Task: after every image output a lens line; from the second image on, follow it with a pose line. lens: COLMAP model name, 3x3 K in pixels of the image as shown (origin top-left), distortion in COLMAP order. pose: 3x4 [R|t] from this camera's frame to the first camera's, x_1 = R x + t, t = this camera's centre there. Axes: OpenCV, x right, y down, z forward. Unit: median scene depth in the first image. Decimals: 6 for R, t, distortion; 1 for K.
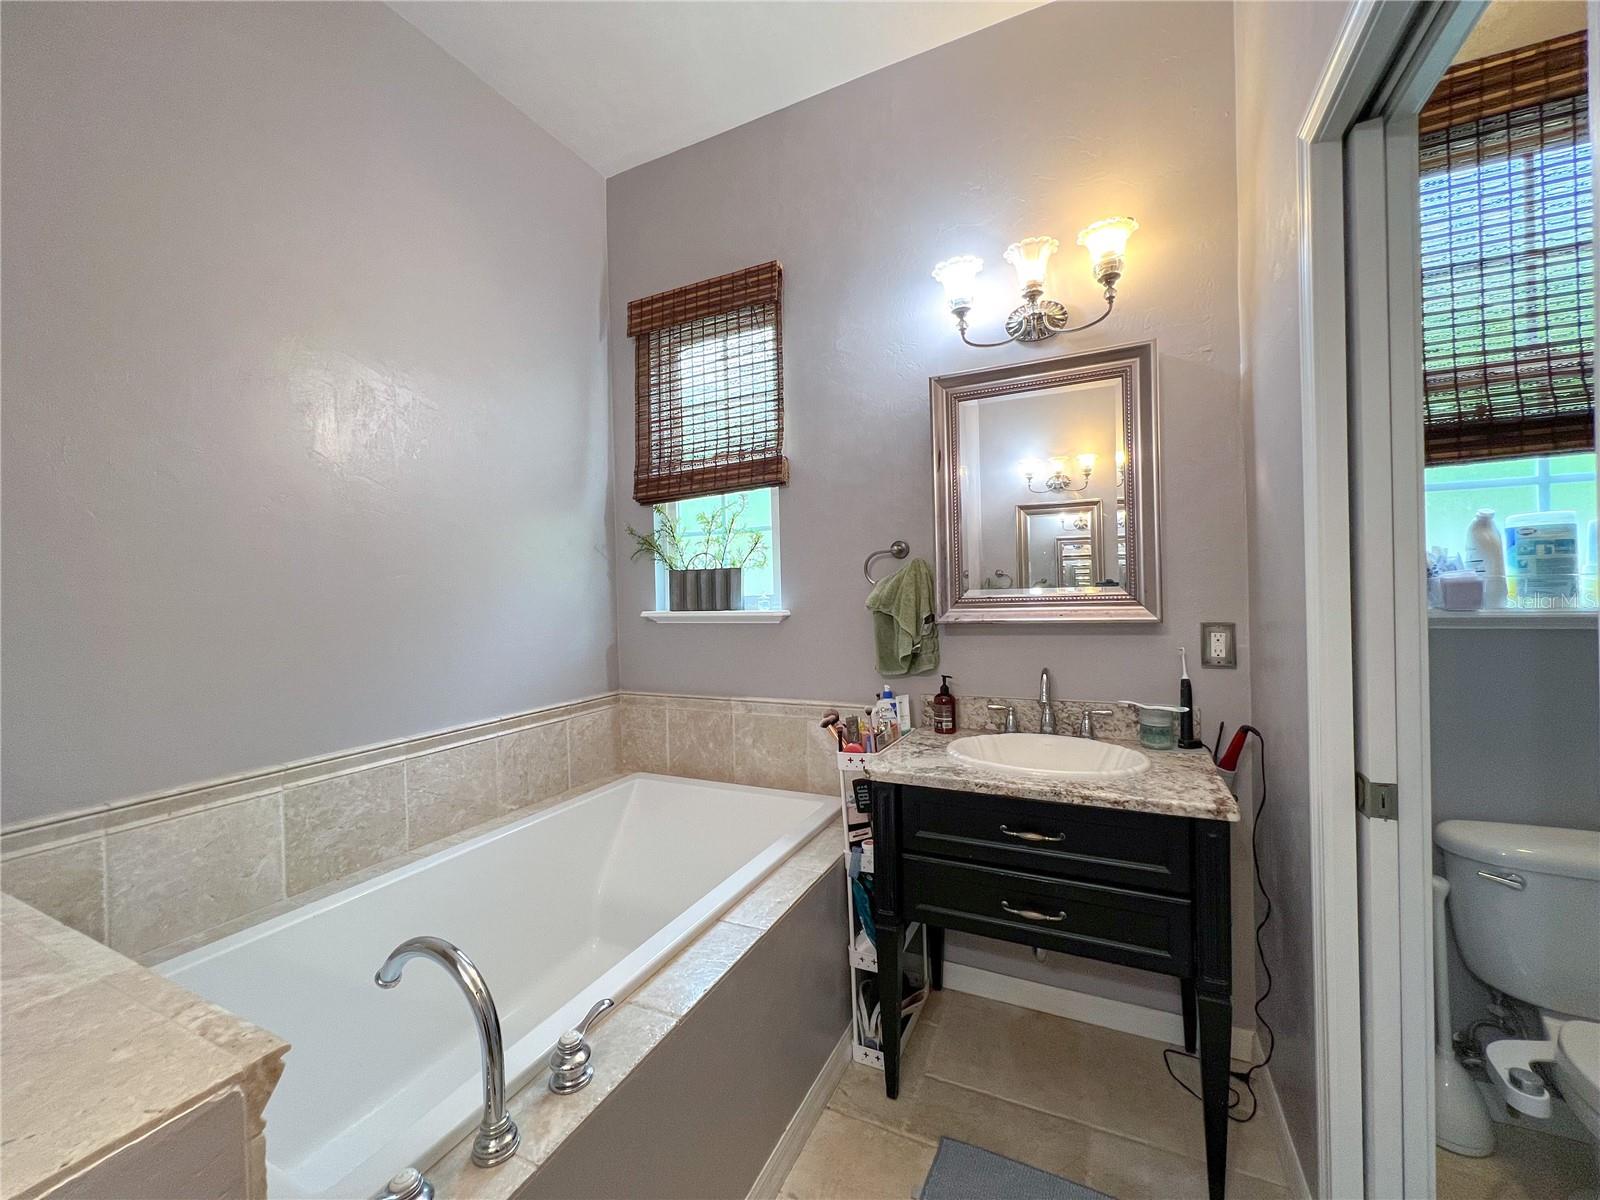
lens RADIAL K [[636.9, 0, 798.4], [0, 636.9, 594.3], [0, 0, 1]] dist [-0.010696, -0.000147]
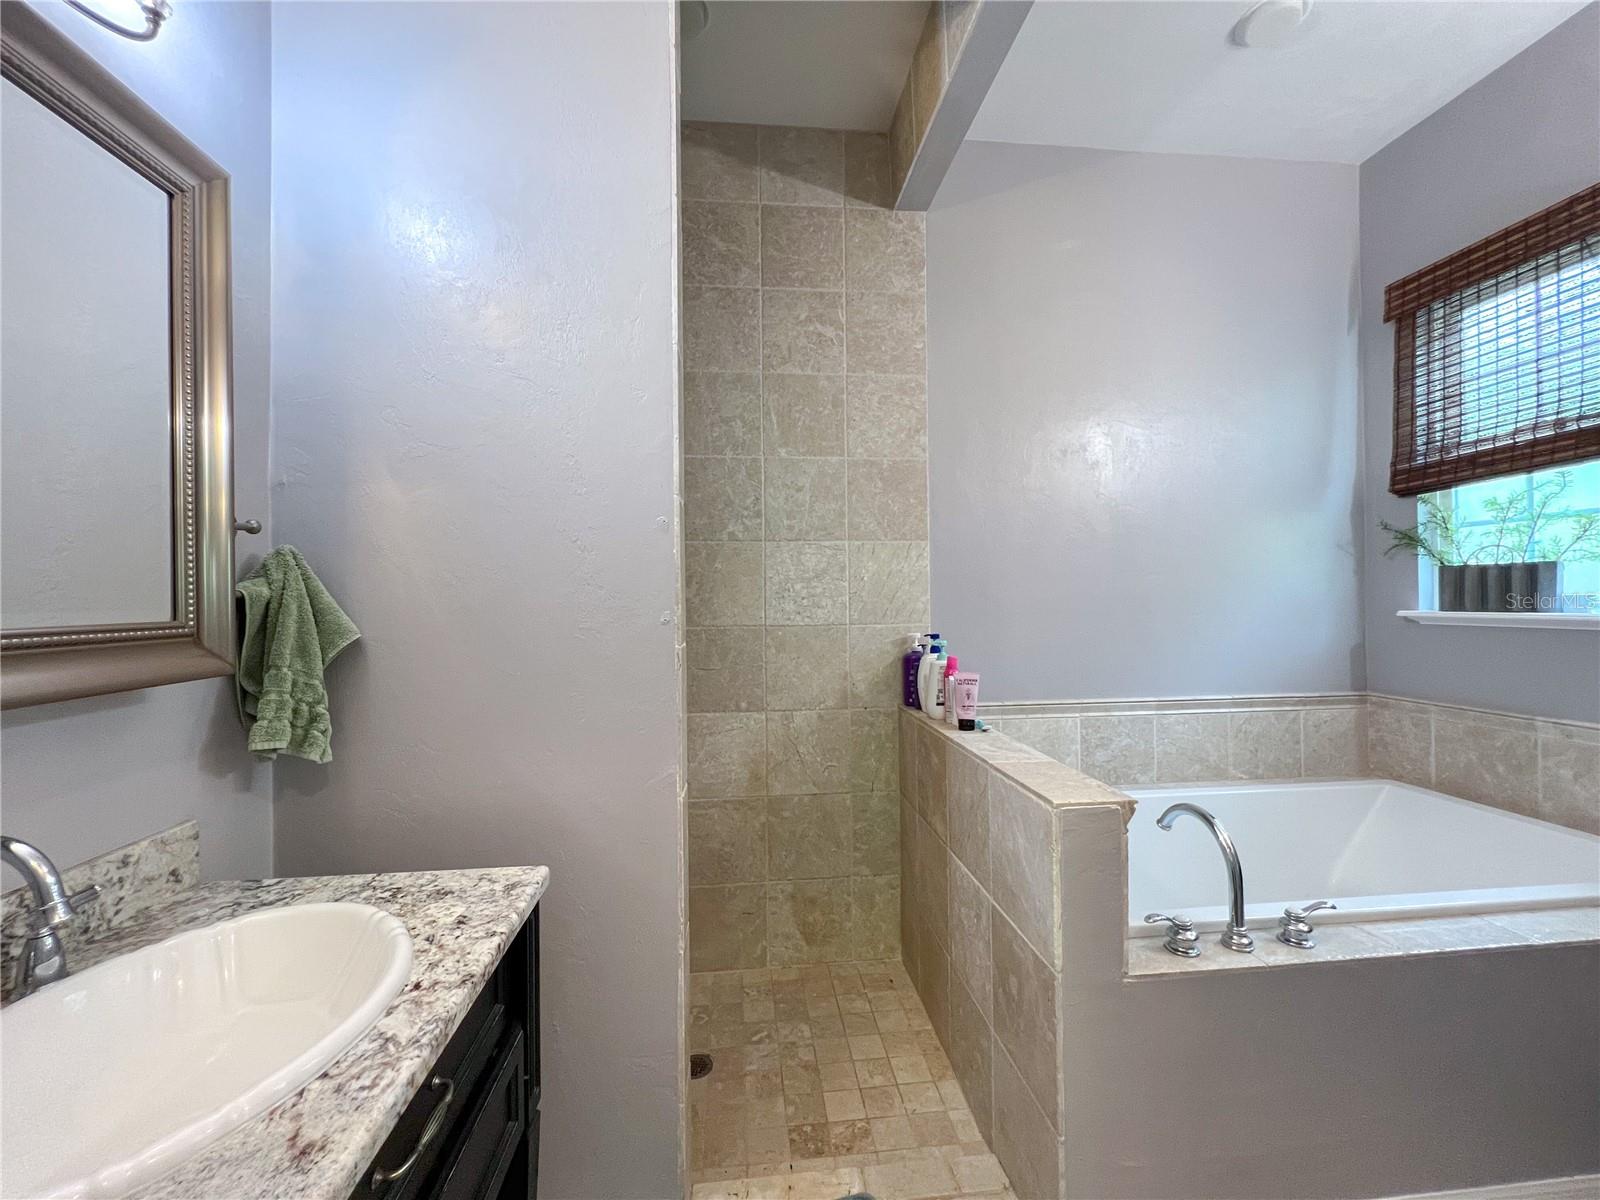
lens RADIAL K [[644.5, 0, 799.0], [0, 644.5, 598.4], [0, 0, 1]] dist [0.001209, 0.000260]
pose [[0.526444, 0.017058, -0.850039, 0.102250], [-0.007712, 0.999853, 0.015288, 0.001377], [0.850175, -0.001493, 0.526498, -0.267171]]
